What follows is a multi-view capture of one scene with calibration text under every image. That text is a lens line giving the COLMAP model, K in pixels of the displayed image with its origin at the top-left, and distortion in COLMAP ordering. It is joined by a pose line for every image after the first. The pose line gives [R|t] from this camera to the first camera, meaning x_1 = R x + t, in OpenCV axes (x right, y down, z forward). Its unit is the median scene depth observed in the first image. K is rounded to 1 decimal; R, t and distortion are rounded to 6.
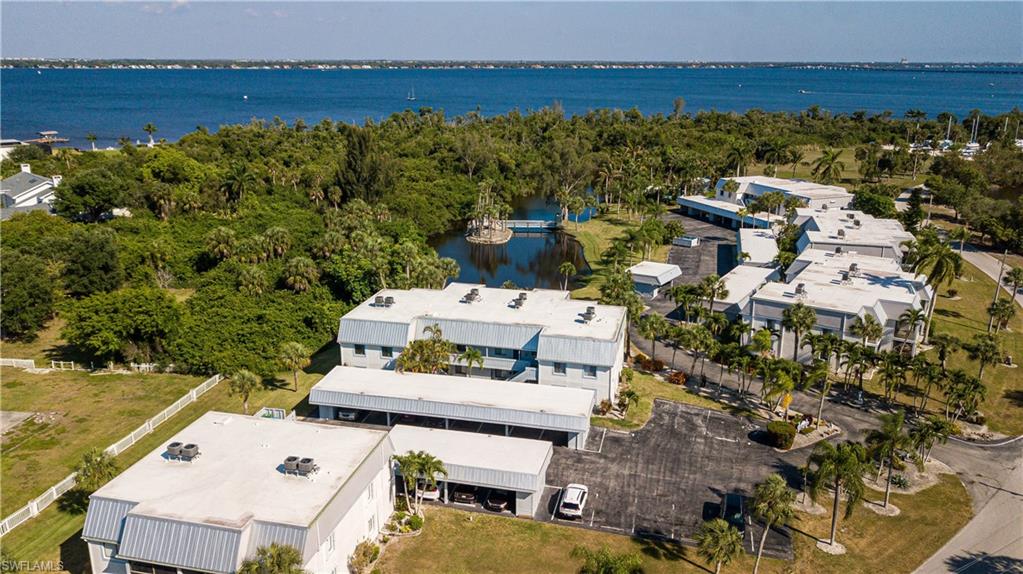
lens RADIAL K [[783.7, 0, 508.4], [0, 783.7, 285.4], [0, 0, 1]] dist [0.034279, 0.002285]
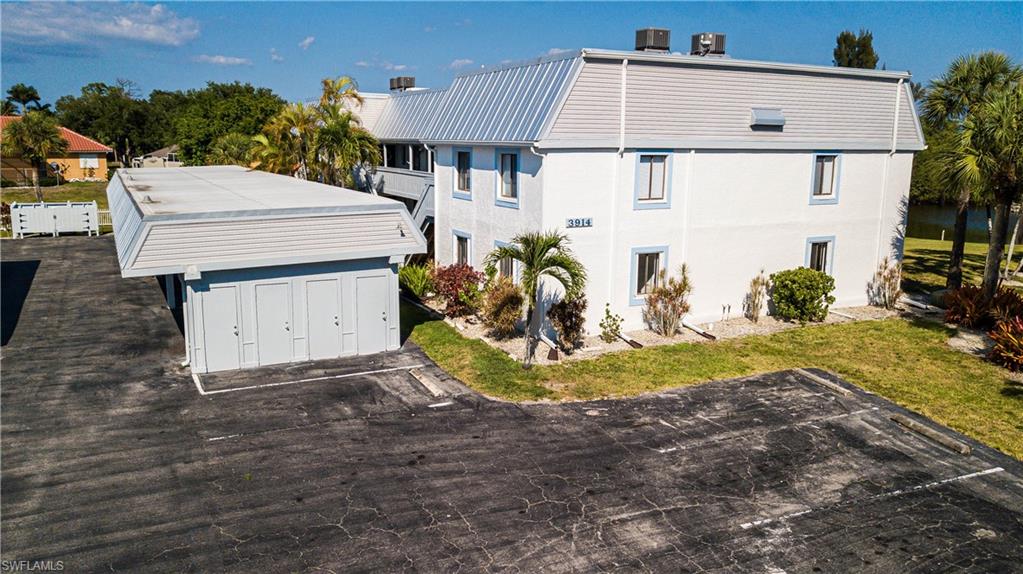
lens RADIAL K [[796.1, 0, 508.3], [0, 796.1, 284.5], [0, 0, 1]] dist [0.040267, -0.060607]
pose [[0.645756, 0.134134, -0.751670, 0.307769], [-0.216122, 0.976299, -0.011451, 0.145140], [0.732319, 0.169847, 0.659440, 0.801237]]
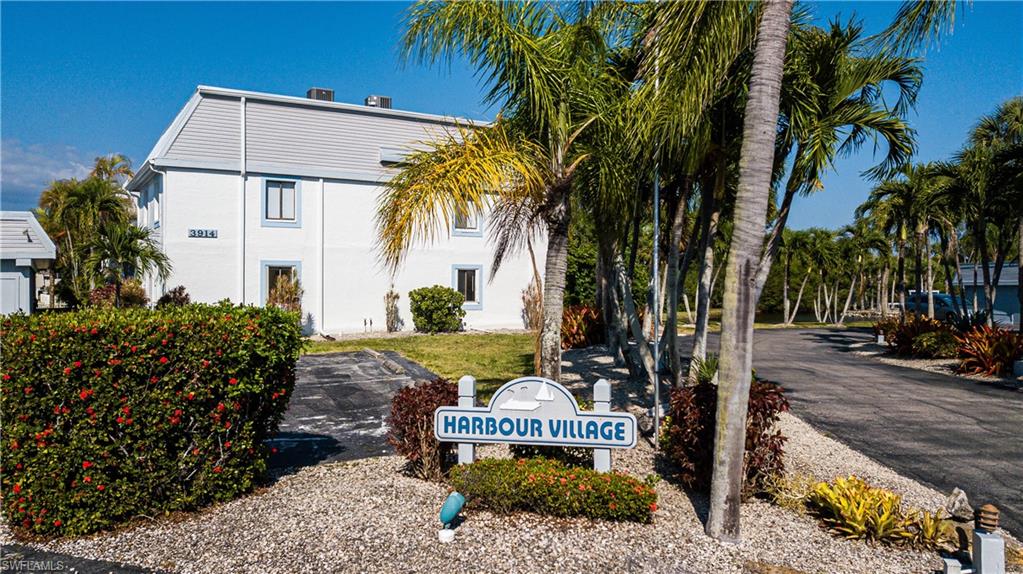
lens RADIAL K [[799.4, 0, 508.5], [0, 799.4, 284.9], [0, 0, 1]] dist [0.005725, 0.000926]
pose [[0.689800, -0.009383, -0.723939, 0.414071], [-0.195446, 0.960379, -0.198676, 0.171452], [0.697120, 0.278538, 0.660636, 0.872076]]
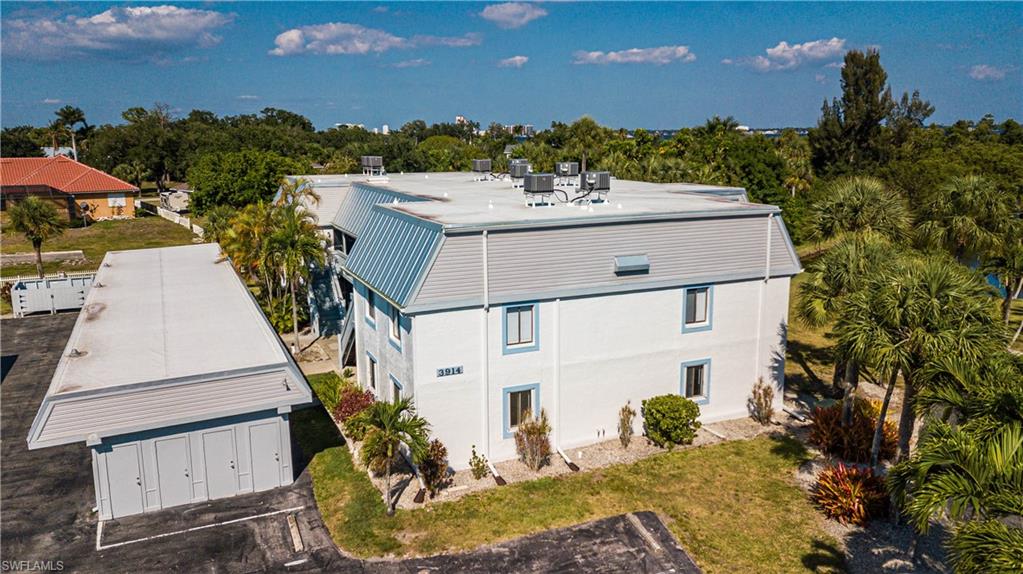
lens RADIAL K [[783.7, 0, 508.4], [0, 783.7, 285.4], [0, 0, 1]] dist [0.034279, 0.002285]
pose [[0.604513, 0.137817, -0.784583, 0.356946], [-0.206471, 0.978369, 0.012773, 0.080485], [0.769373, 0.154272, 0.619892, 0.819394]]
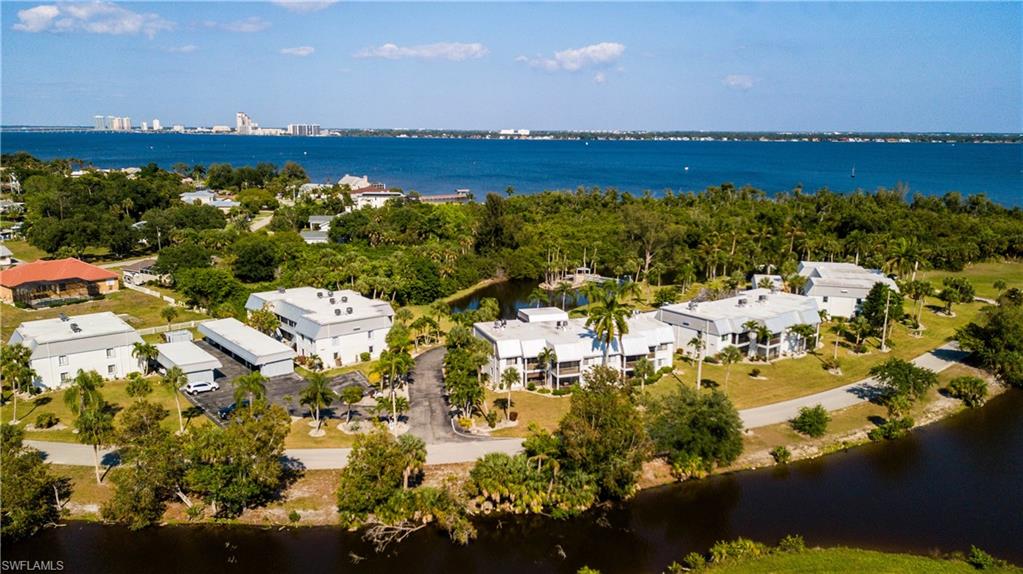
lens RADIAL K [[807.9, 0, 540.4], [0, 807.9, 286.7], [0, 0, 1]] dist [-0.009381, -0.009768]
pose [[0.808771, 0.118083, -0.576147, 1.386686], [-0.168470, 0.985100, -0.034591, -0.022109], [0.563478, 0.125040, 0.816614, -0.098635]]
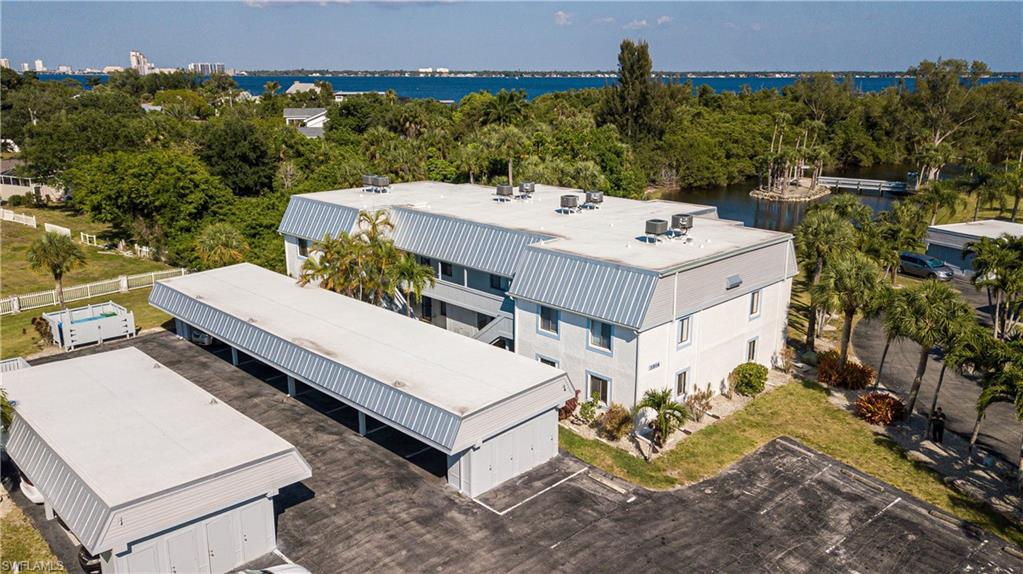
lens RADIAL K [[799.4, 0, 508.5], [0, 799.4, 284.9], [0, 0, 1]] dist [0.005725, 0.000926]
pose [[0.851529, 0.129622, -0.508032, 0.275300], [-0.140673, 0.989914, 0.016785, 0.079236], [0.505083, 0.057173, 0.861175, 0.571540]]
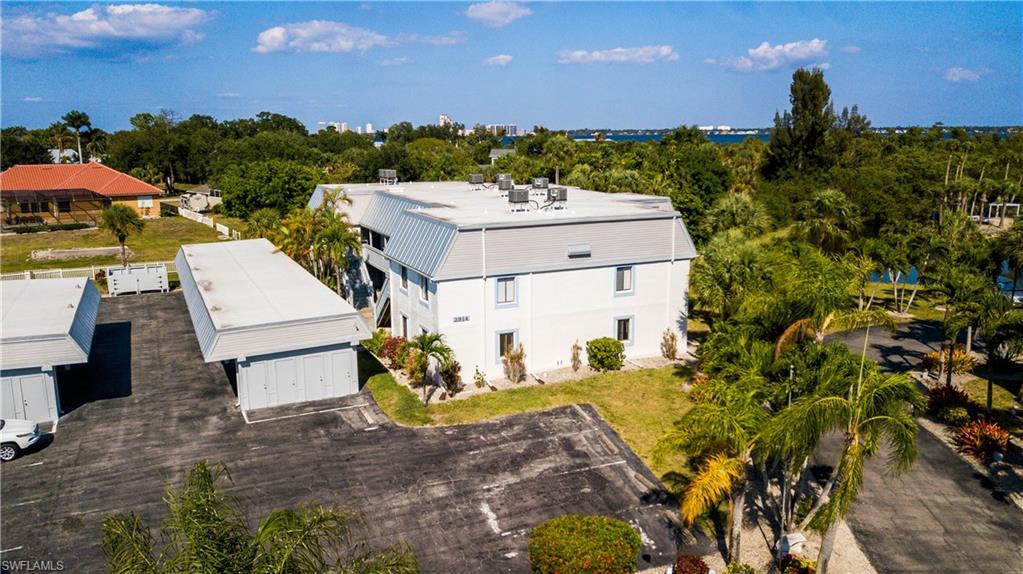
lens RADIAL K [[784.2, 0, 511.5], [0, 784.2, 287.0], [0, 0, 1]] dist [0.056474, -0.117132]
pose [[0.623096, 0.139645, -0.769578, 0.476959], [-0.205388, 0.978616, 0.011283, 0.090309], [0.754697, 0.151032, 0.638453, 0.723735]]
